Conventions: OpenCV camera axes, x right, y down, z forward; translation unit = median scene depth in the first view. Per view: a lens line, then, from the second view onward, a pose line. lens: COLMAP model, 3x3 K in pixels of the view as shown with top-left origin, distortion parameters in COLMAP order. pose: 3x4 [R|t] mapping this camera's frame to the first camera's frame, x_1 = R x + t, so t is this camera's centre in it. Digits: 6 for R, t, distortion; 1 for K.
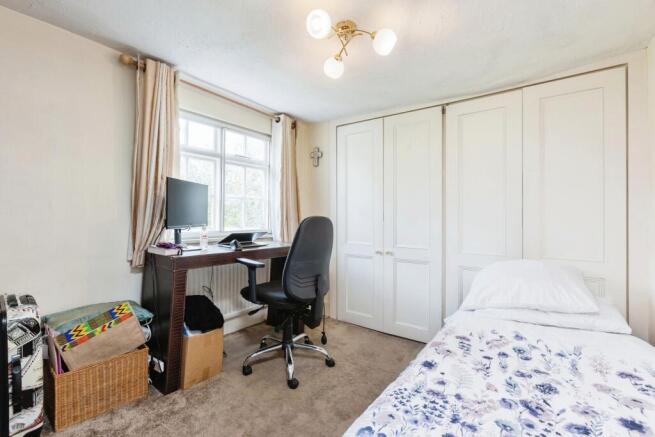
lens RADIAL K [[293.0, 0, 327.6], [0, 293.0, 218.8], [0, 0, 1]] dist [-0.004324, -0.000324]
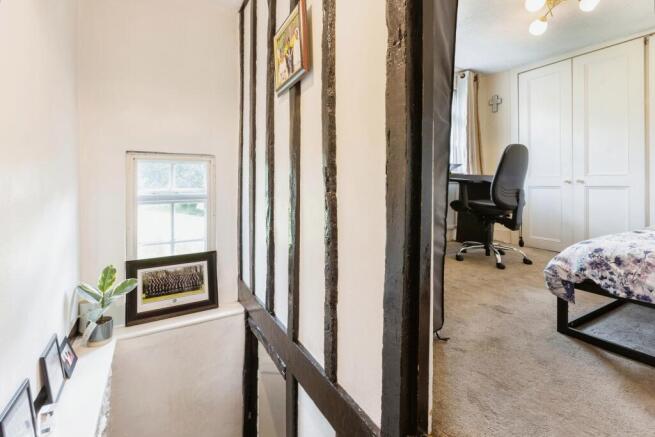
lens RADIAL K [[293.0, 0, 338.8], [0, 293.0, 184.5], [0, 0, 1]] dist [-0.004324, -0.000324]
pose [[0.913102, -0.006186, -0.407685, -0.166605], [0.010089, 0.999922, 0.007423, 0.110666], [0.407607, -0.010891, 0.913092, -0.363016]]
